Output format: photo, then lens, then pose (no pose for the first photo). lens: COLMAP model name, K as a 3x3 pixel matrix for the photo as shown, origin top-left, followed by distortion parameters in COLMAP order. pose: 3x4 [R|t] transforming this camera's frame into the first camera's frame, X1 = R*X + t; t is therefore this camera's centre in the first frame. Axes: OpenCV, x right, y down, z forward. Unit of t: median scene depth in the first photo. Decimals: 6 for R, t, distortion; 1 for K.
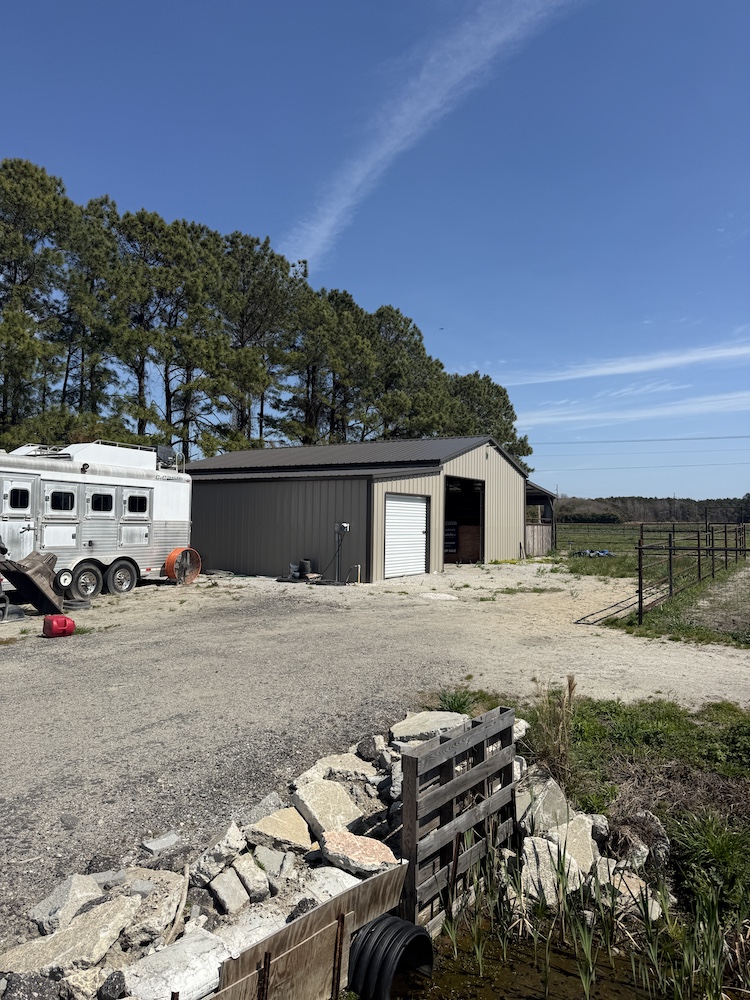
lens RADIAL K [[707.5, 0, 366.2], [0, 707.5, 498.3], [0, 0, 1]] dist [0.000039, -0.001571]
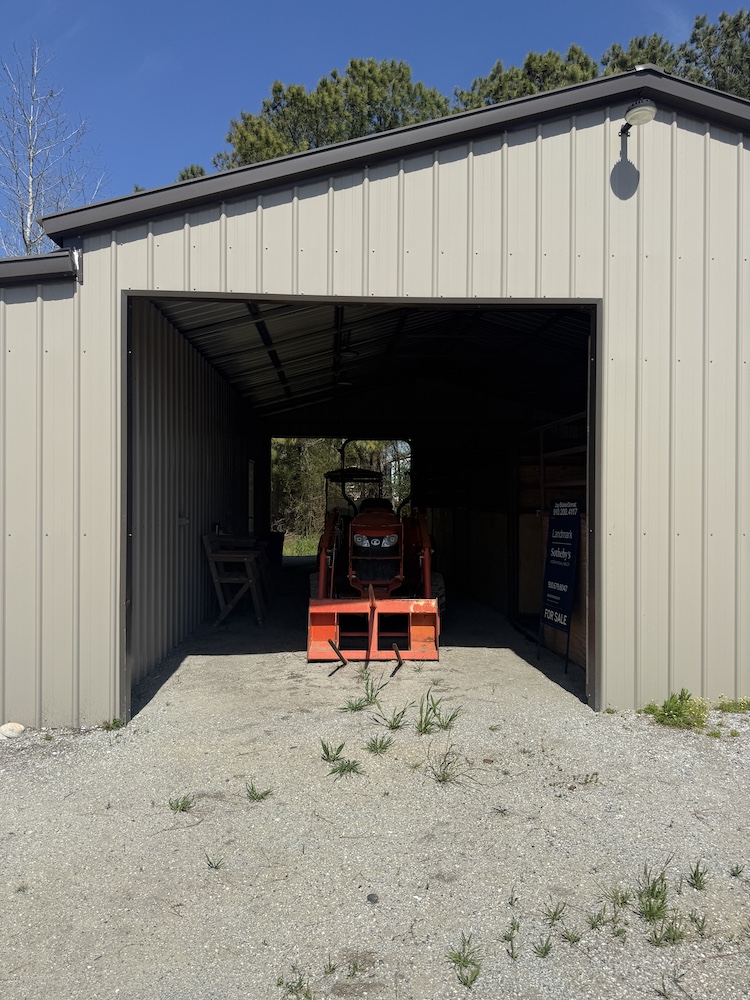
lens RADIAL K [[707.5, 0, 366.2], [0, 707.5, 498.3], [0, 0, 1]] dist [0.000039, -0.001571]
pose [[0.564171, -0.005574, -0.825639, 0.269327], [0.029052, 0.999492, 0.013103, 0.024465], [0.825147, -0.031379, 0.564046, 0.745945]]
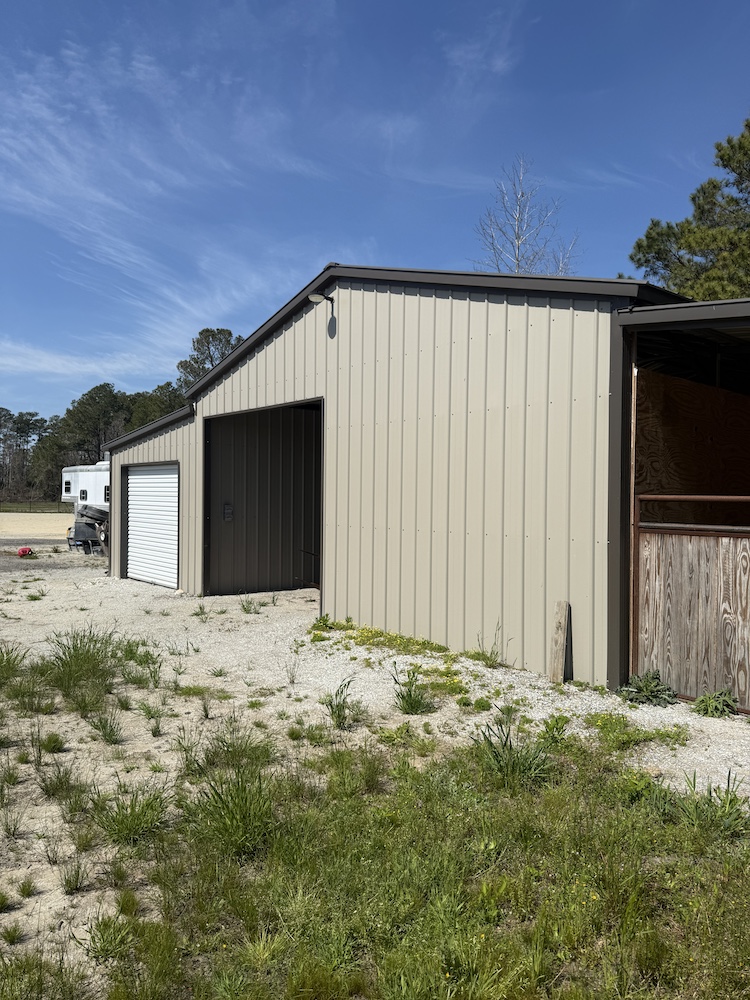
lens RADIAL K [[698.1, 0, 361.6], [0, 698.1, 503.0], [0, 0, 1]] dist [0.099452, -0.000337]
pose [[-0.317558, -0.006472, -0.948217, 0.463254], [0.020520, 0.999696, -0.013695, 0.032829], [0.948017, -0.023806, -0.317328, 1.023877]]
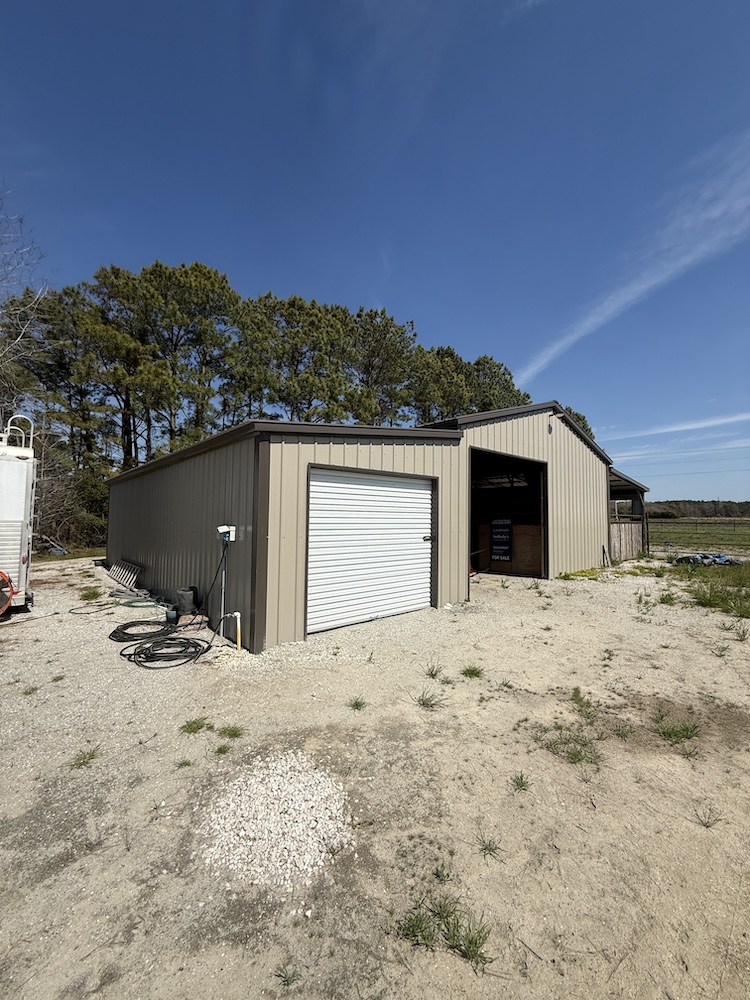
lens RADIAL K [[397.7, 0, 376.7], [0, 397.7, 495.8], [0, 0, 1]] dist [-0.011988, 0.000080]
pose [[0.956552, -0.020262, -0.290858, 0.107114], [0.013347, 0.999580, -0.025737, 0.015052], [0.291257, 0.020736, 0.956420, 0.507309]]
